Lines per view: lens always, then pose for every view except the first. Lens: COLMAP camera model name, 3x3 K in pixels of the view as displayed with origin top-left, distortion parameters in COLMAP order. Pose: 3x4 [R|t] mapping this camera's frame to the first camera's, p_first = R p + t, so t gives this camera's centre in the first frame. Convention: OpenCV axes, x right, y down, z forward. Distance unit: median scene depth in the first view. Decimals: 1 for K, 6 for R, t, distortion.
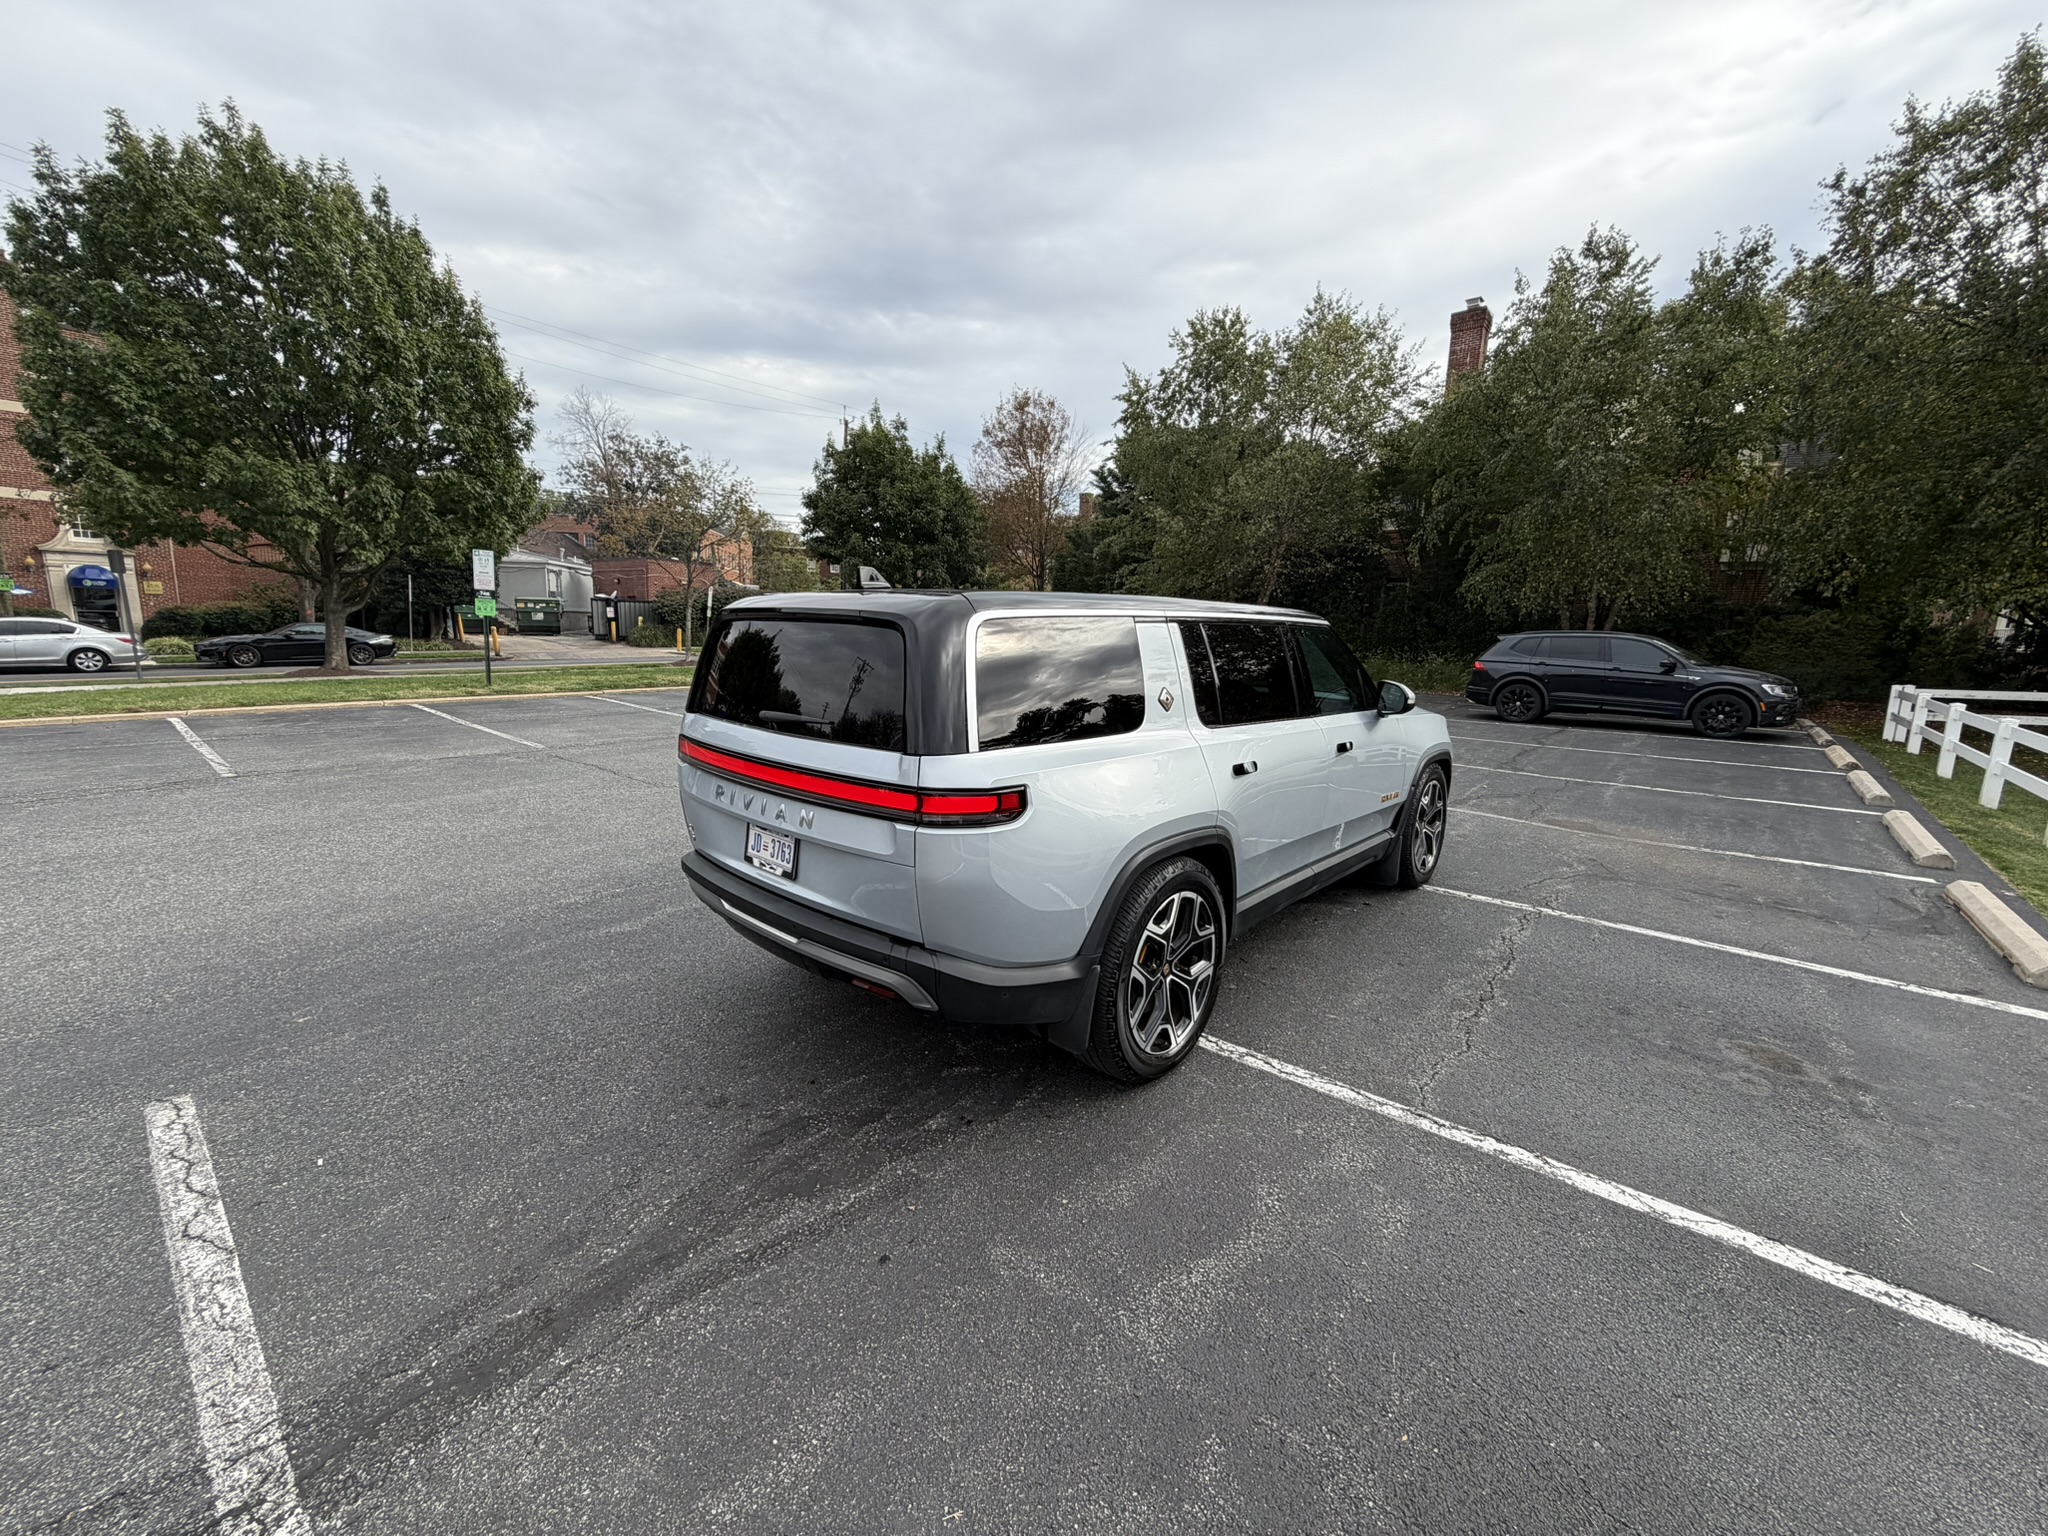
lens RADIAL K [[826.4, 0, 1006.1], [0, 826.4, 760.0], [0, 0, 1]] dist [-0.001940, -0.000372]
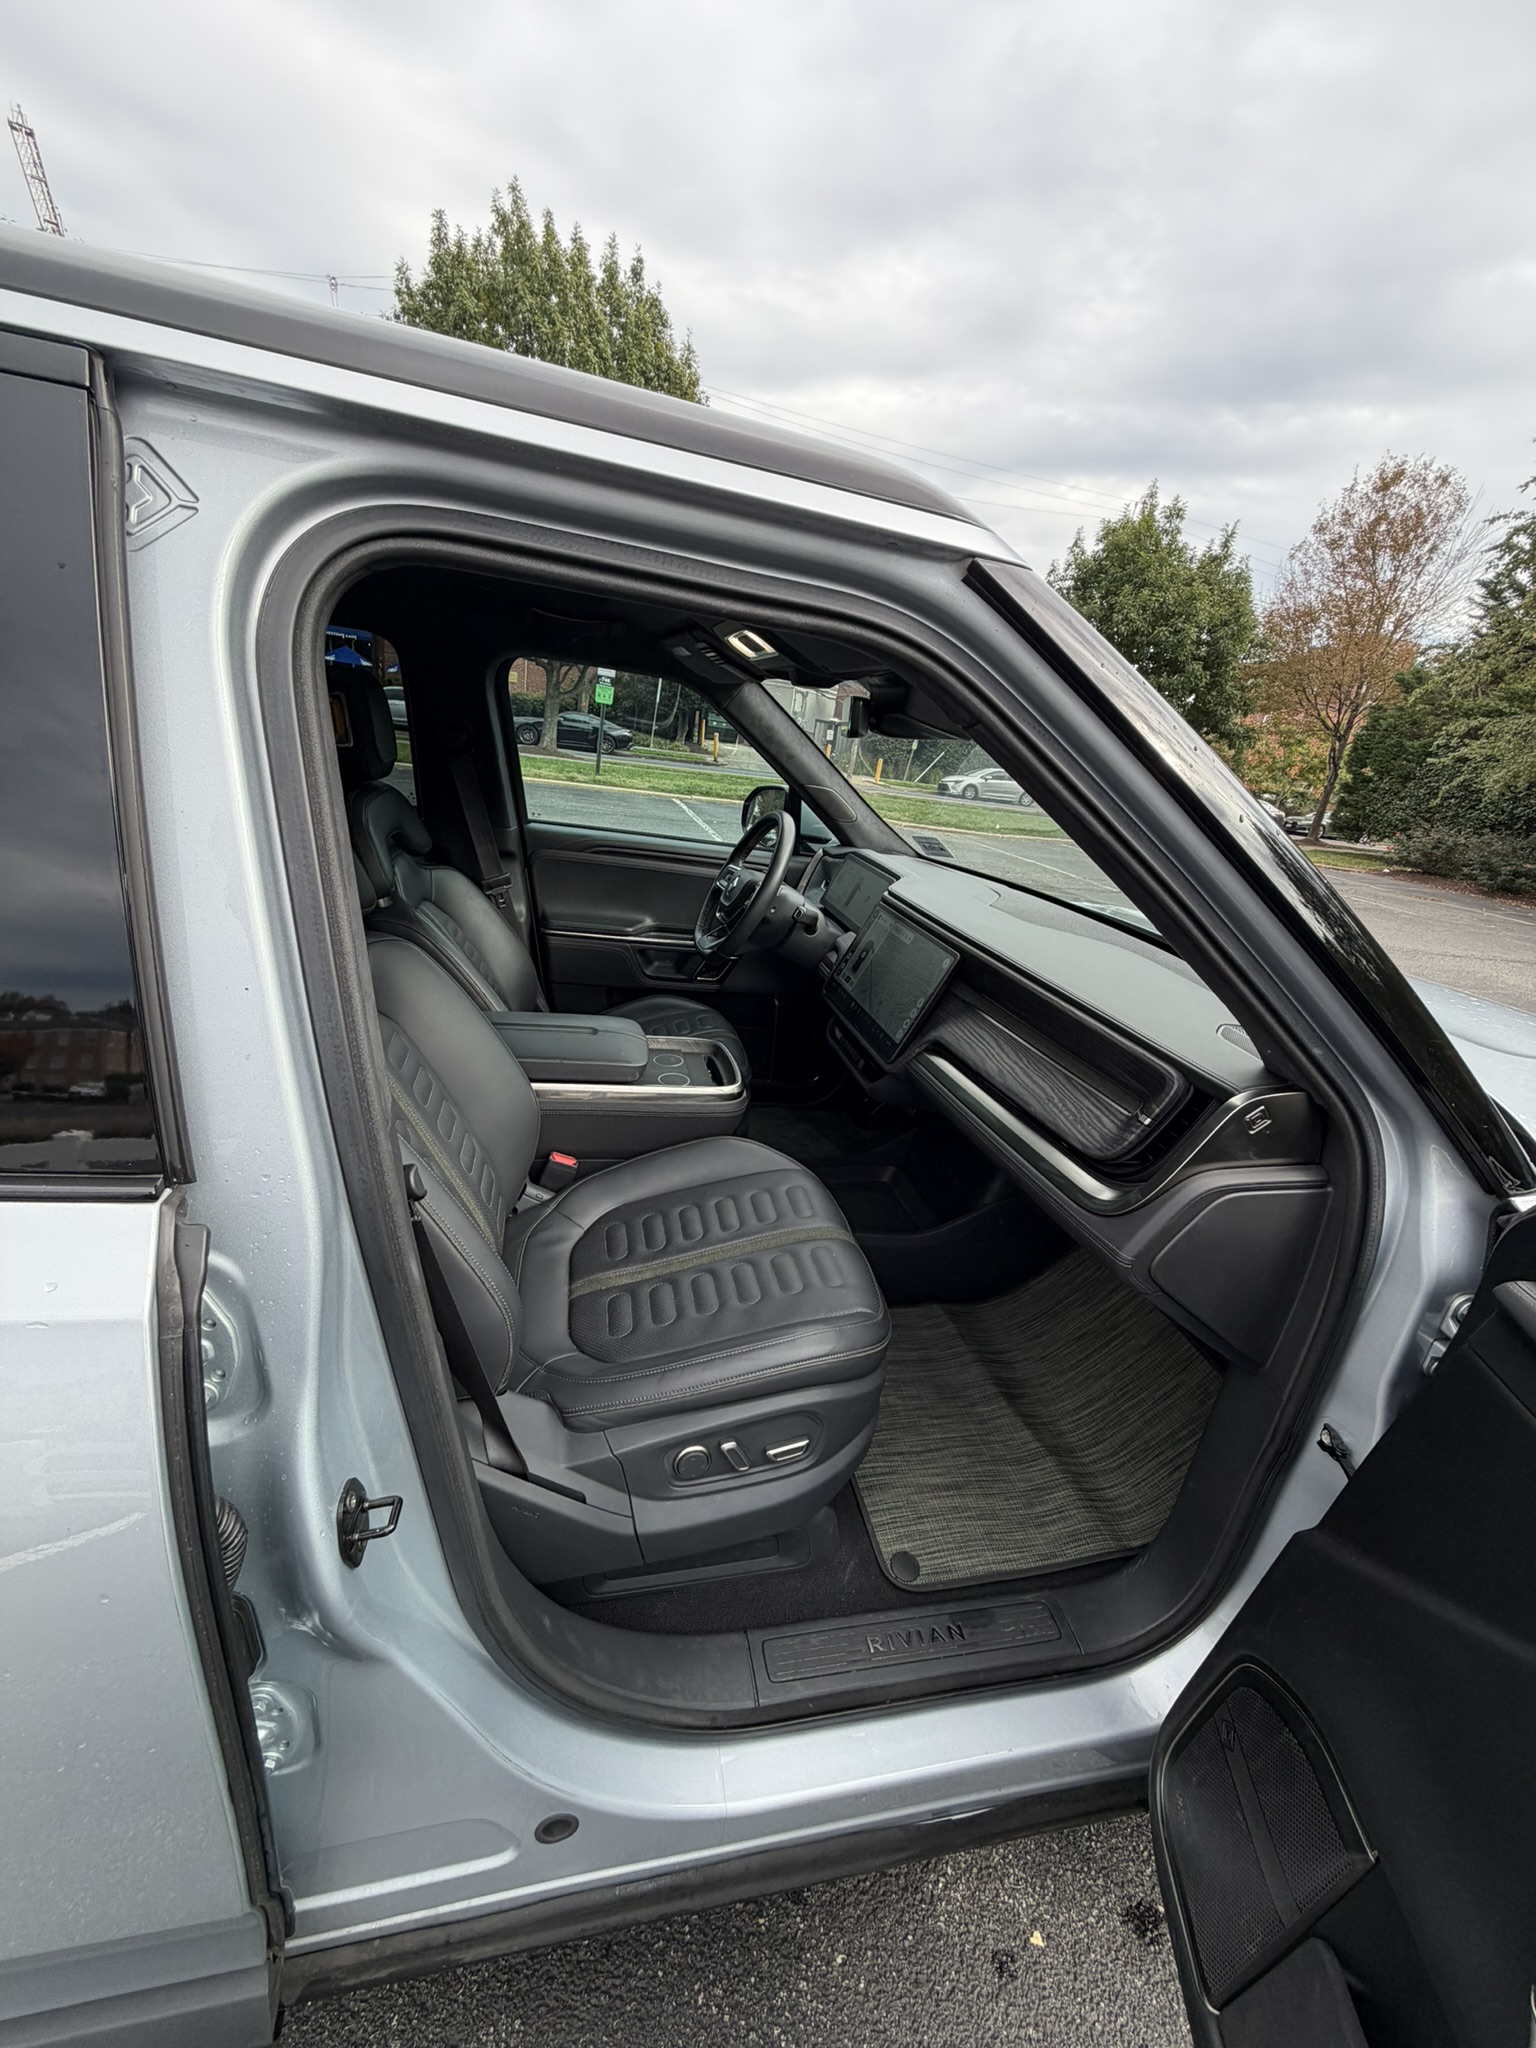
lens RADIAL K [[810.7, 0, 761.8], [0, 810.7, 1014.0], [0, 0, 1]] dist [-0.001205, -0.000322]
pose [[0.815216, 0.269859, -0.512443, 0.115258], [-0.203223, 0.961837, 0.183220, -0.026742], [0.542331, -0.045224, 0.838947, 0.223985]]
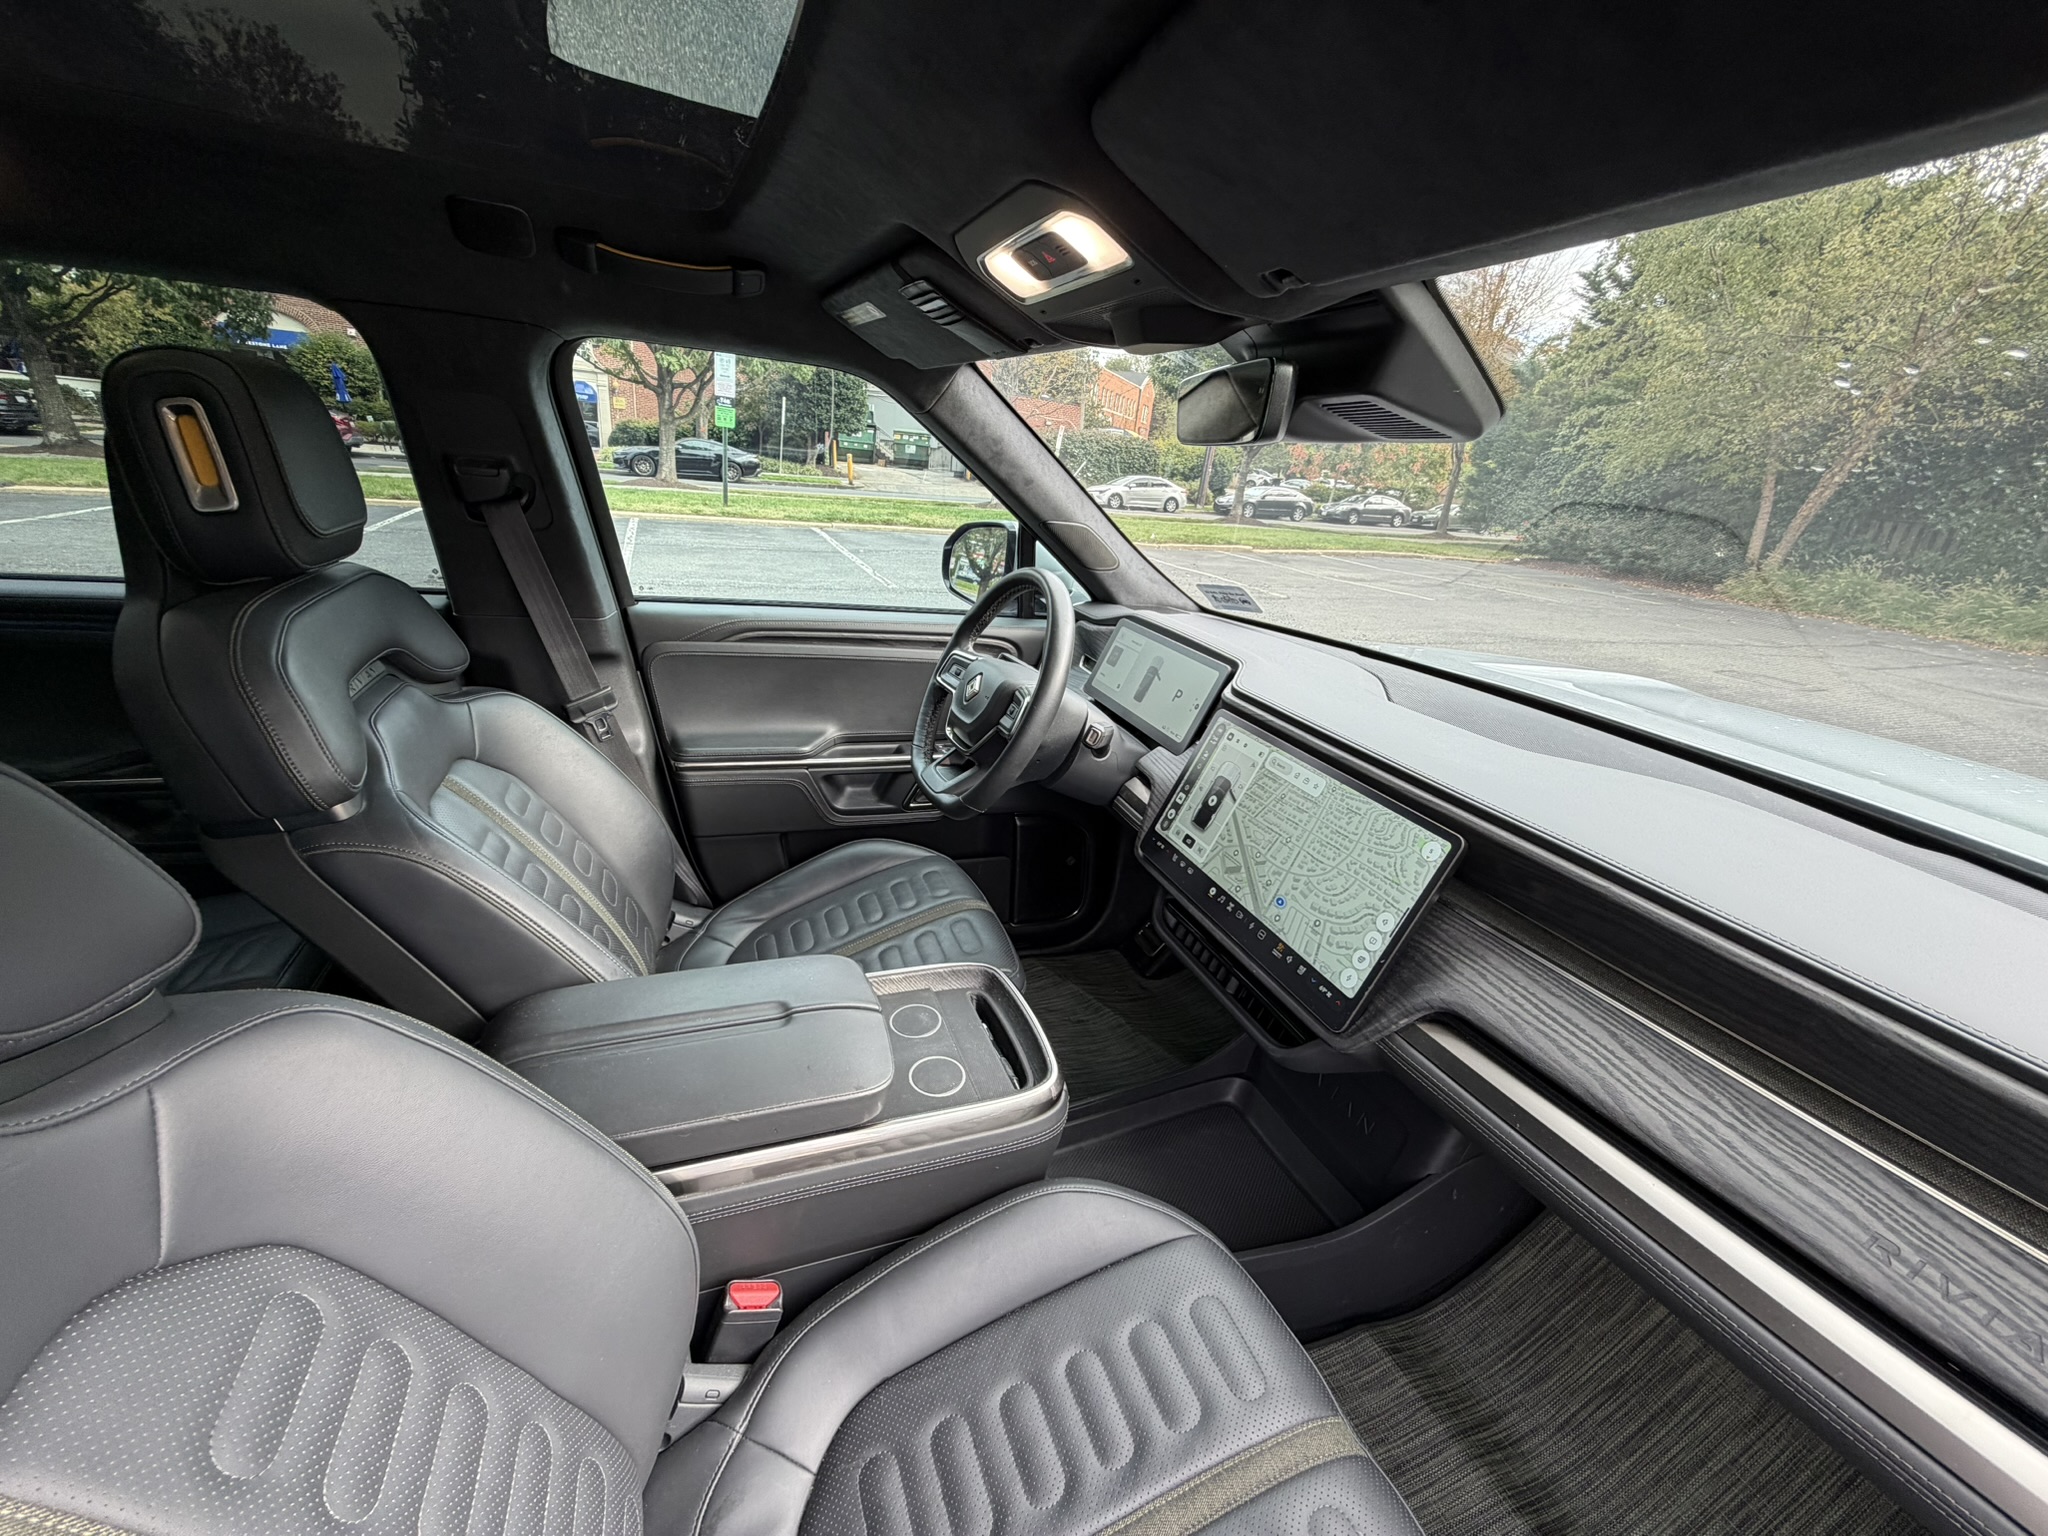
lens RADIAL K [[810.7, 0, 1018.9], [0, 810.7, 772.8], [0, 0, 1]] dist [-0.001205, -0.000322]
pose [[0.890686, 0.215458, -0.400321, 0.088064], [-0.141166, 0.968110, 0.206965, -0.030201], [0.432147, -0.127829, 0.892697, 0.249275]]
